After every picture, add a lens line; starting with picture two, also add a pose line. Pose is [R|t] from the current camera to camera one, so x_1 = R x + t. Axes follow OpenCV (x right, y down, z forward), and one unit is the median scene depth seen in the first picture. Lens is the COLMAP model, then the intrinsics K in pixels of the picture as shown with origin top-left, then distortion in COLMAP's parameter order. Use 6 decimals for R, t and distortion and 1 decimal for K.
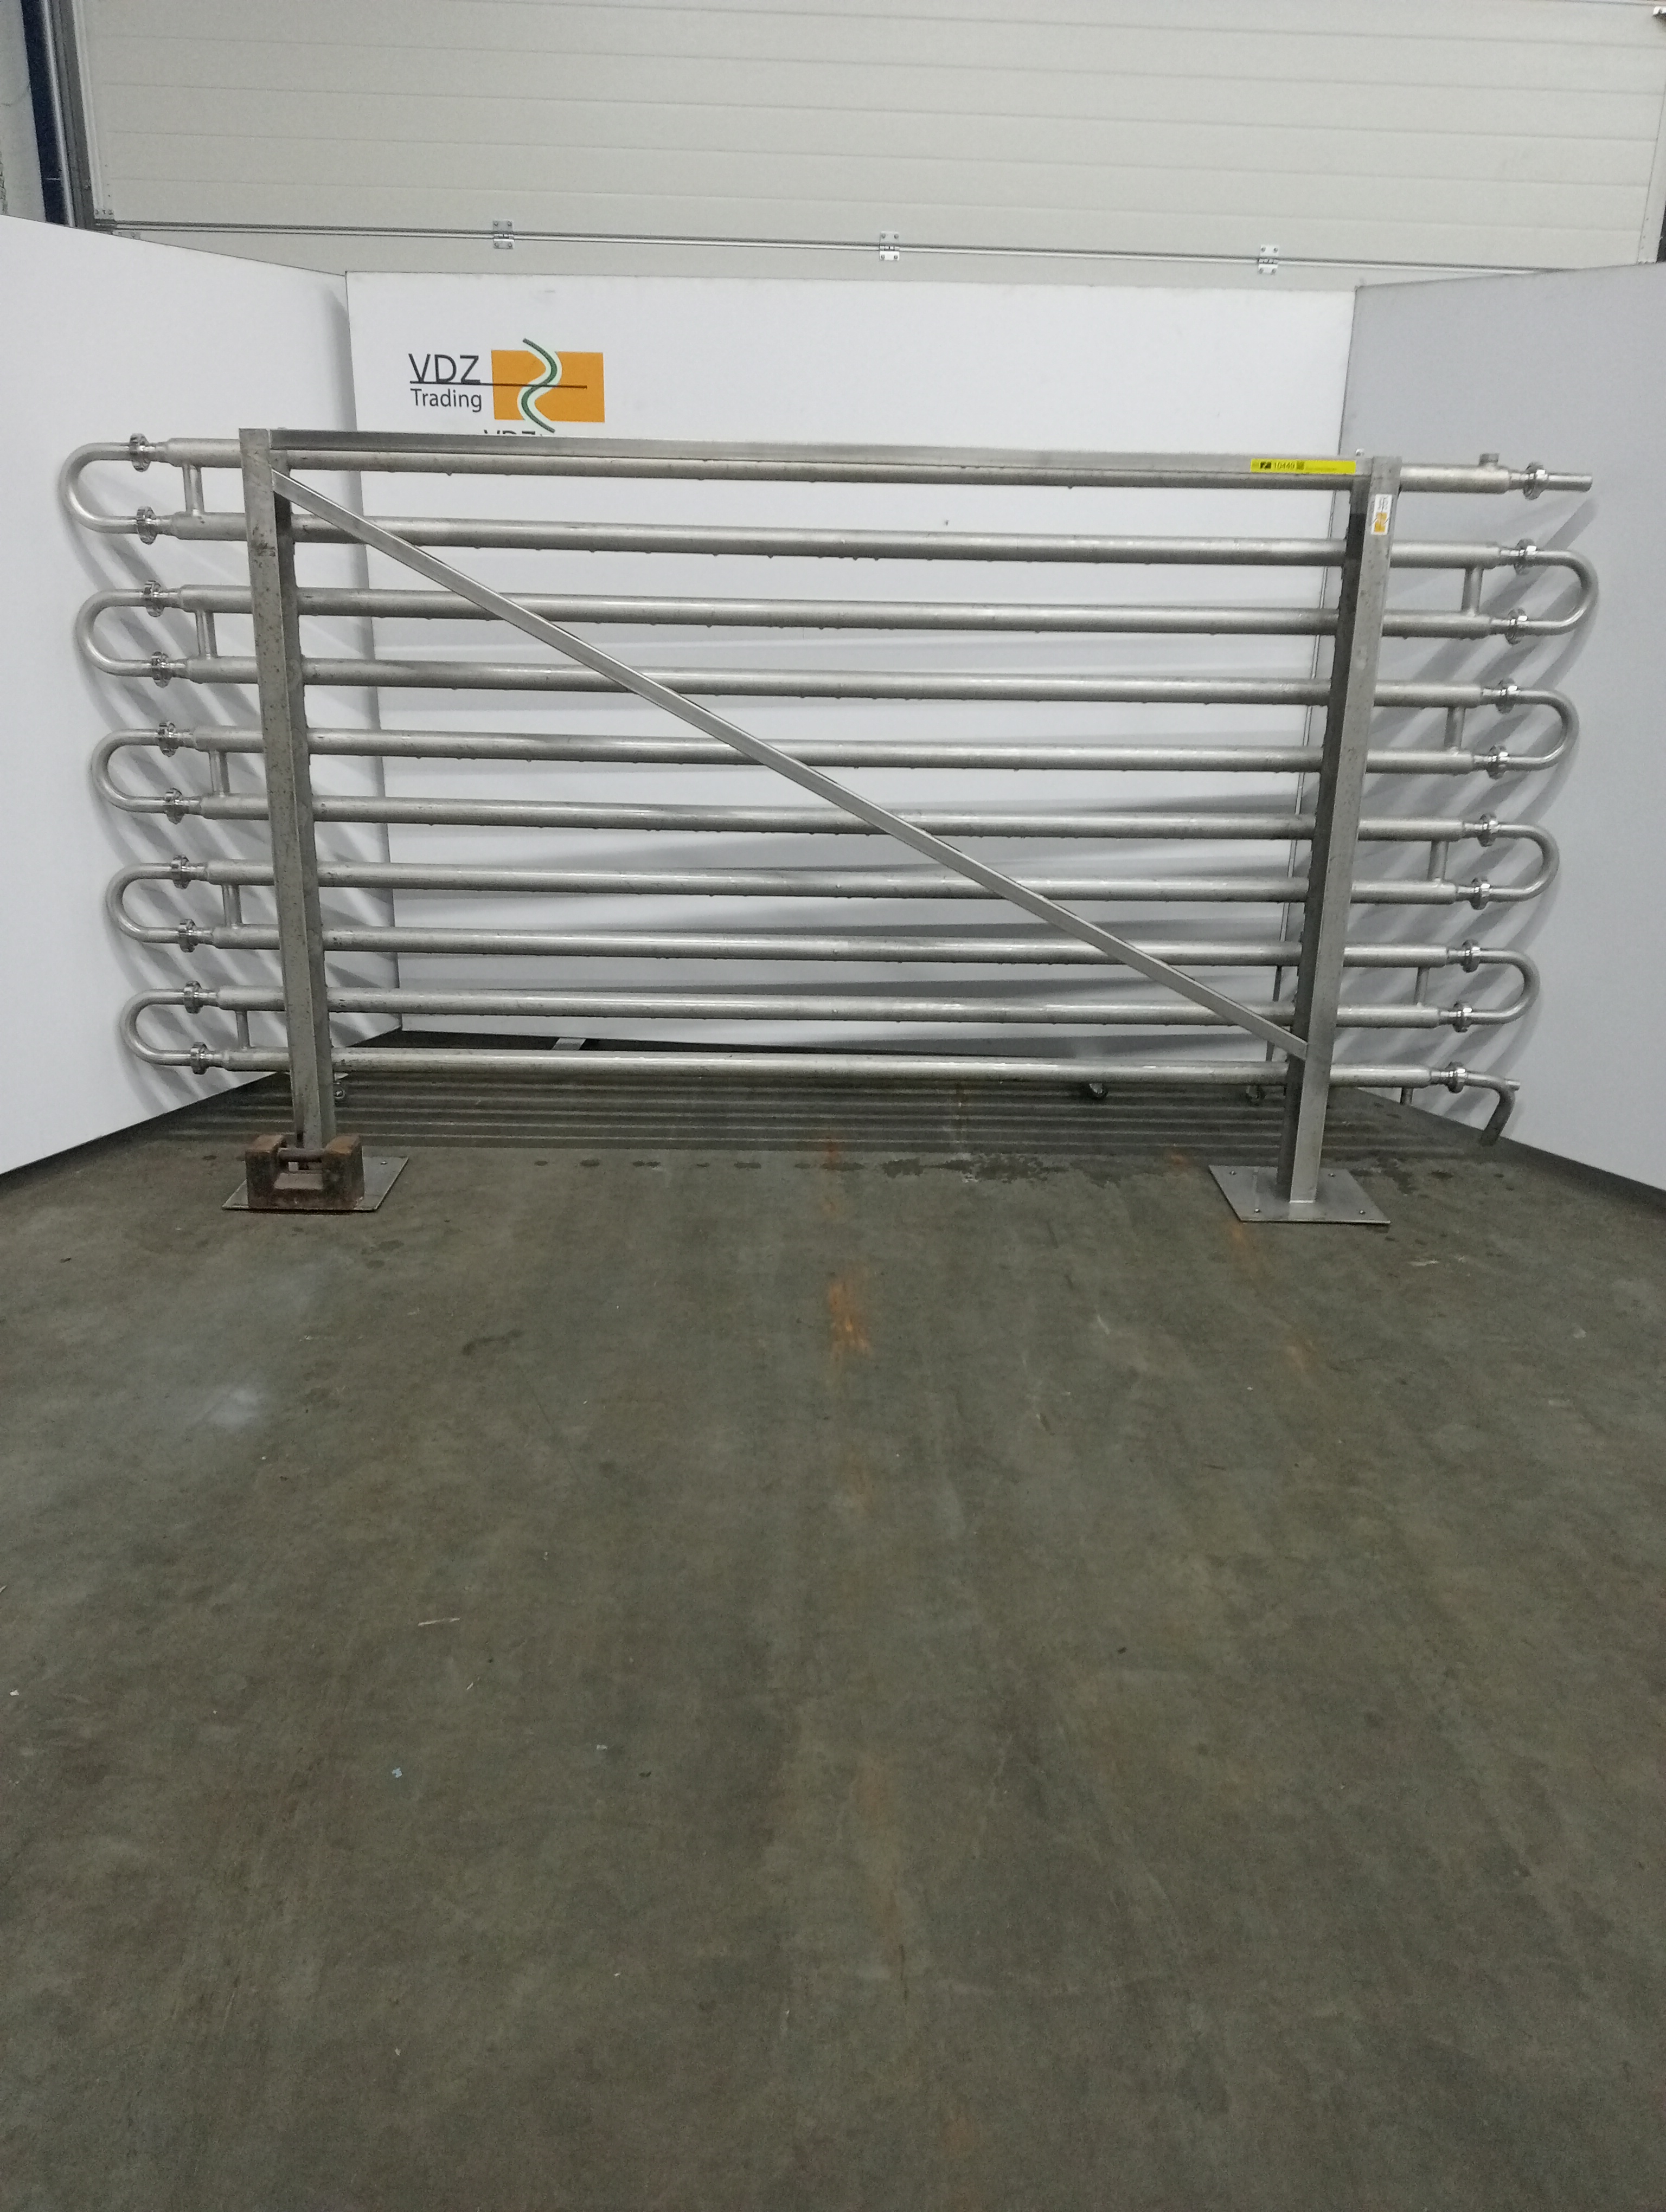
lens RADIAL K [[1748.6, 0, 828.8], [0, 1748.6, 1078.9], [0, 0, 1]] dist [0.058616, -0.080970]
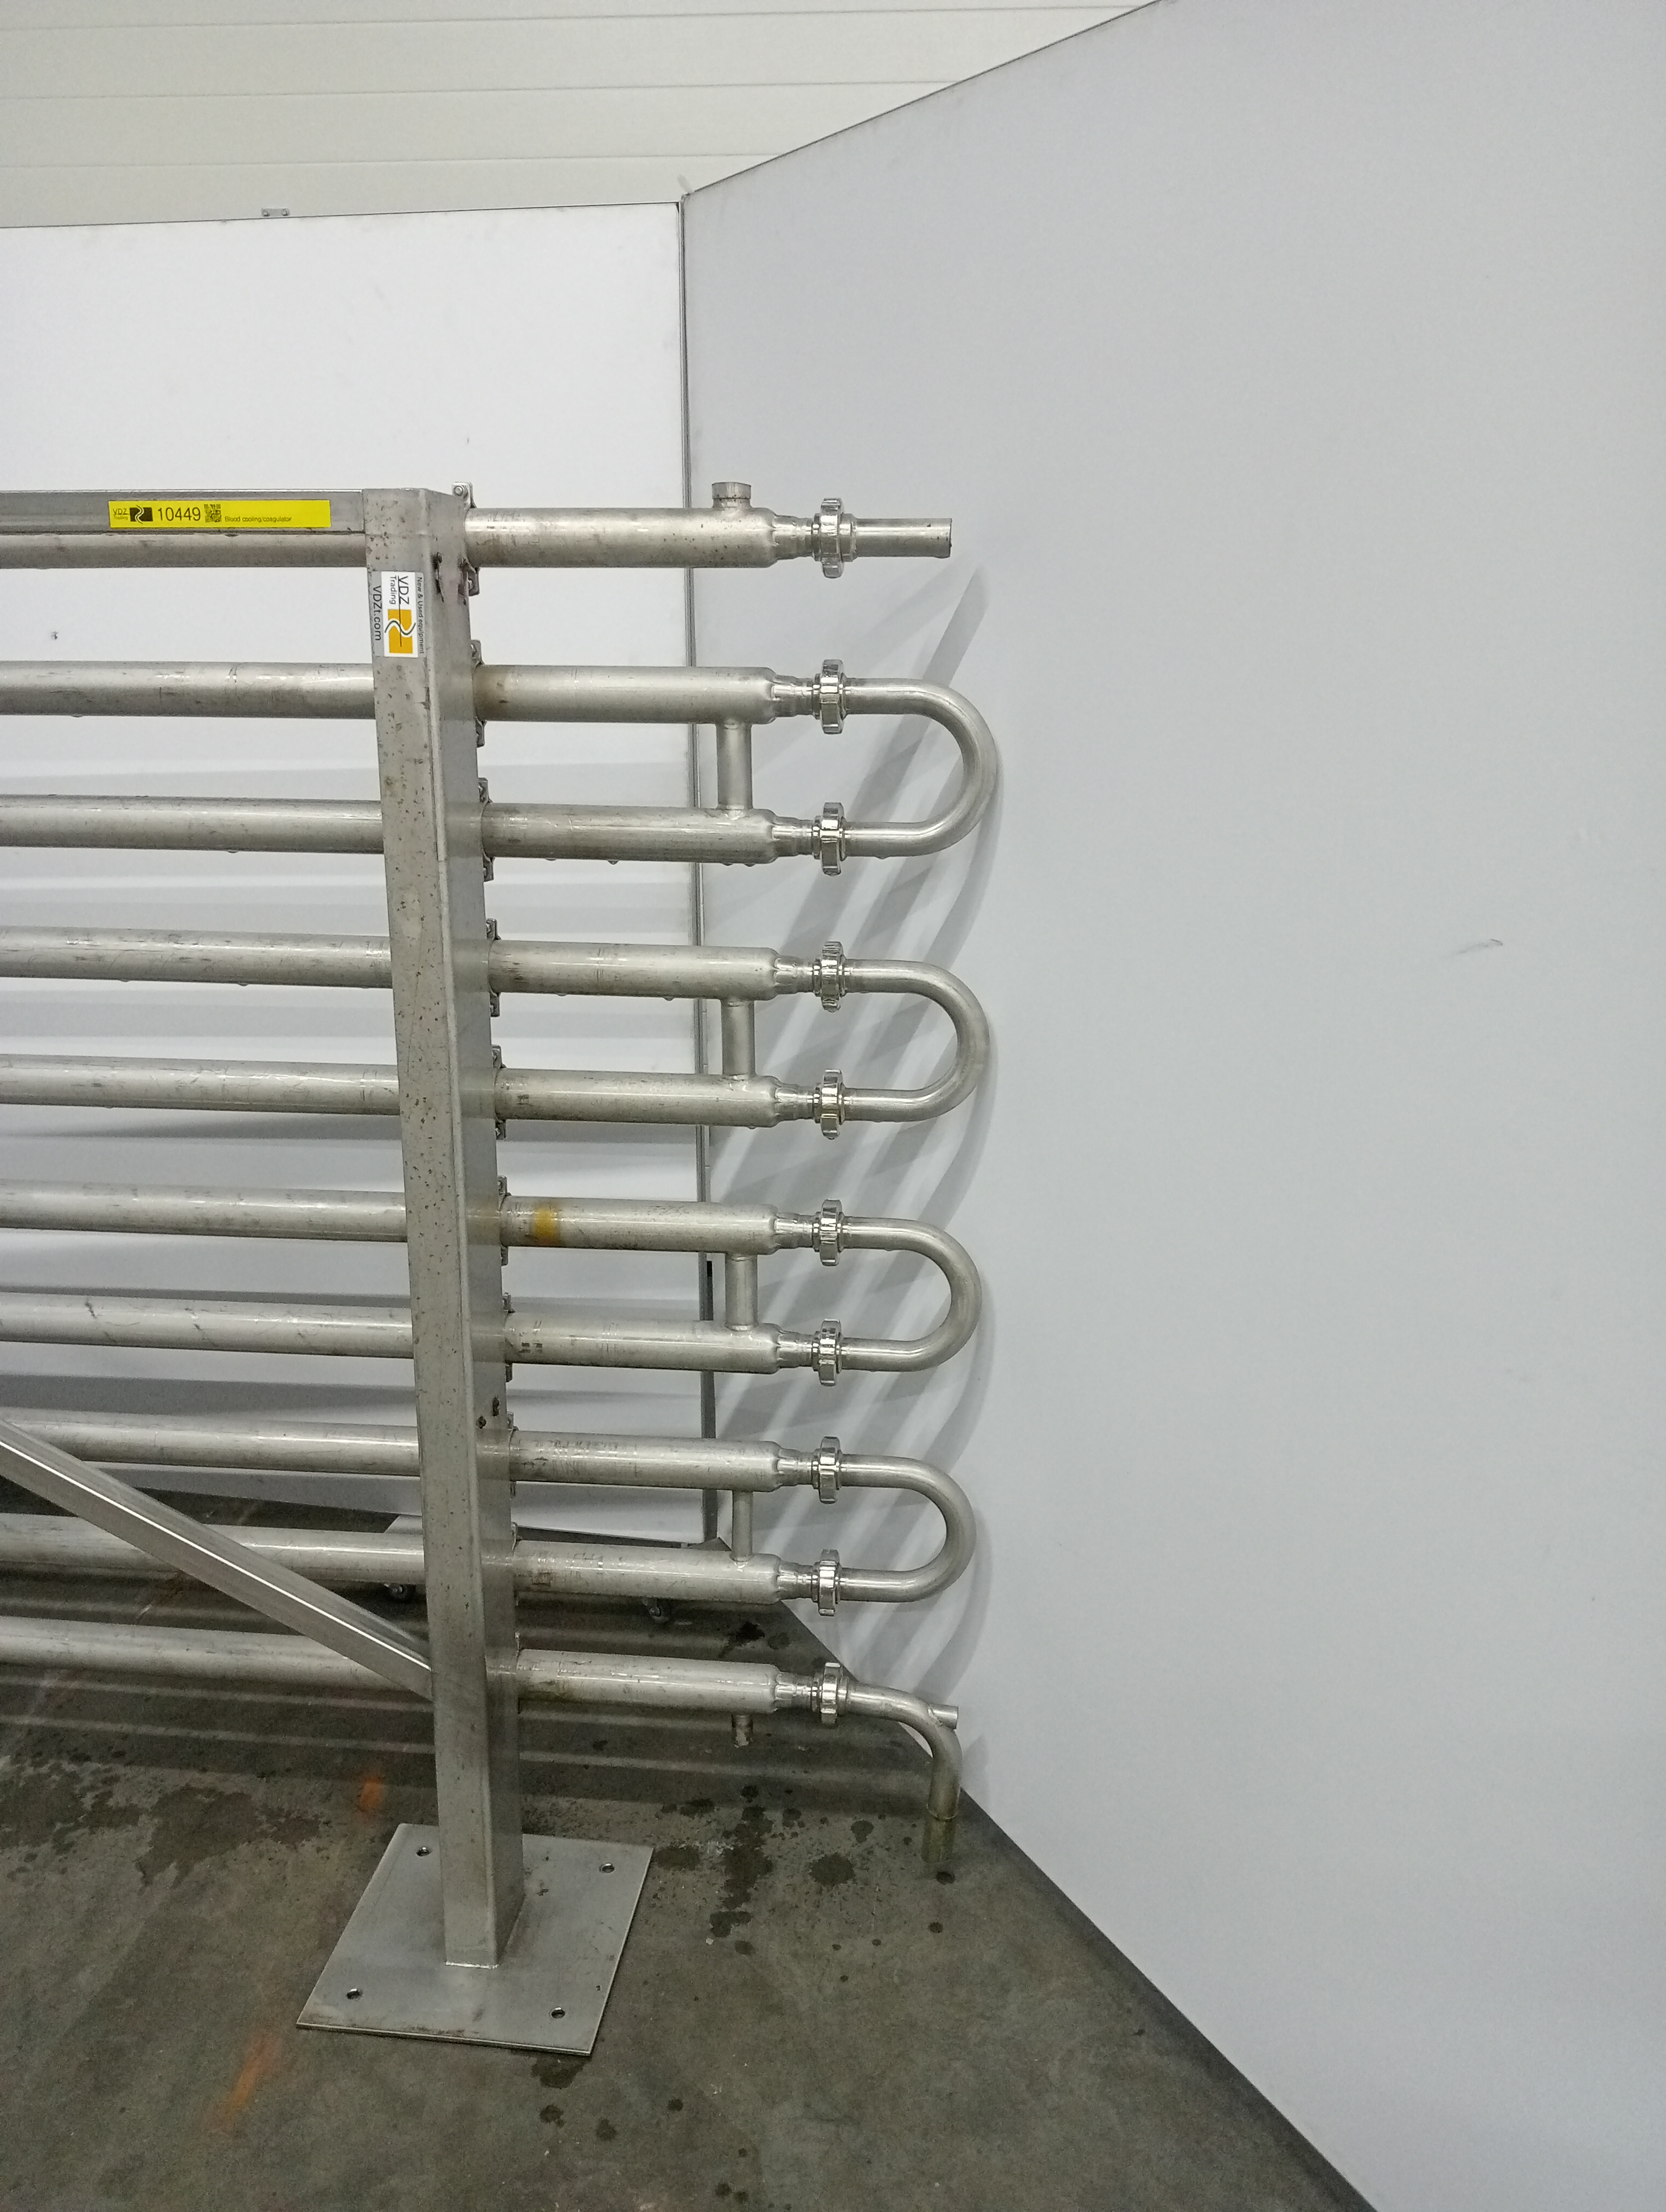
lens RADIAL K [[1748.6, 0, 826.8], [0, 1748.6, 1087.8], [0, 0, 1]] dist [0.058616, -0.080970]
pose [[0.991594, 0.012989, -0.128734, 0.439257], [-0.019184, 0.998711, -0.046999, -0.160360], [0.127958, 0.049073, 0.990565, 0.511776]]
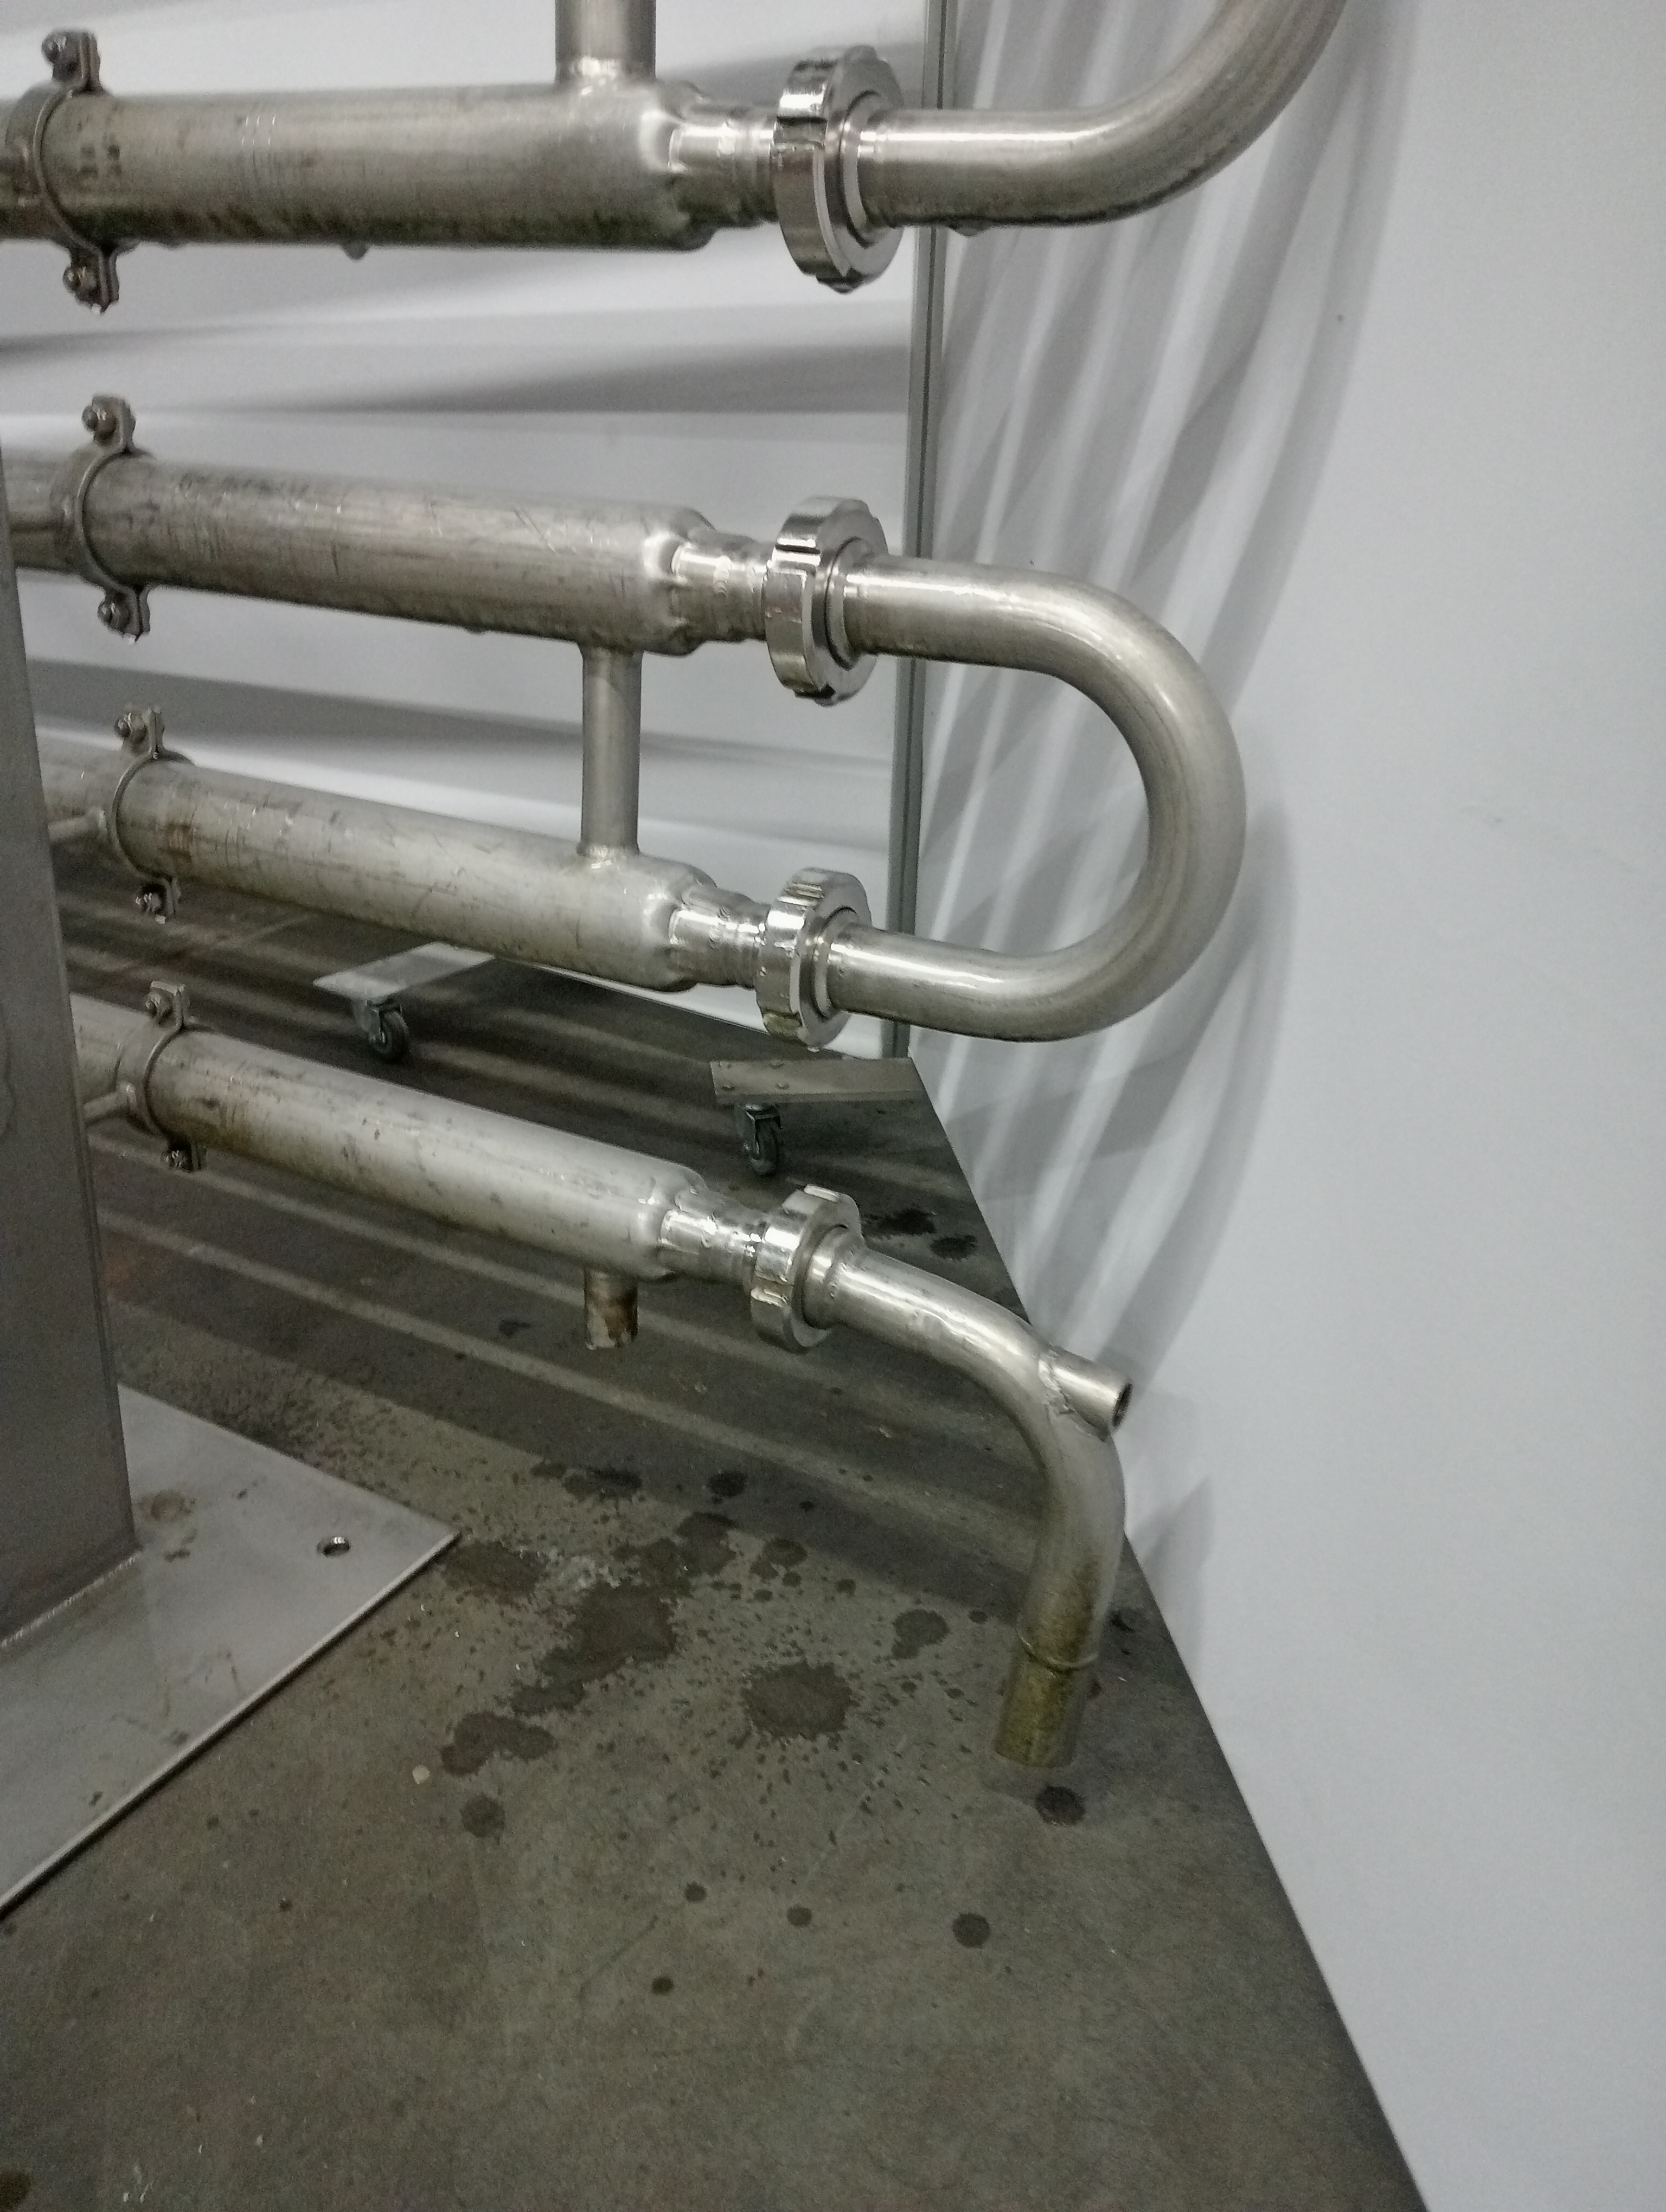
lens RADIAL K [[1748.6, 0, 833.5], [0, 1748.6, 1087.2], [0, 0, 1]] dist [0.058616, -0.080970]
pose [[0.867101, 0.199924, -0.456252, 0.463785], [-0.166021, 0.979545, 0.113704, -0.044424], [0.469652, -0.022845, 0.882556, 0.876972]]
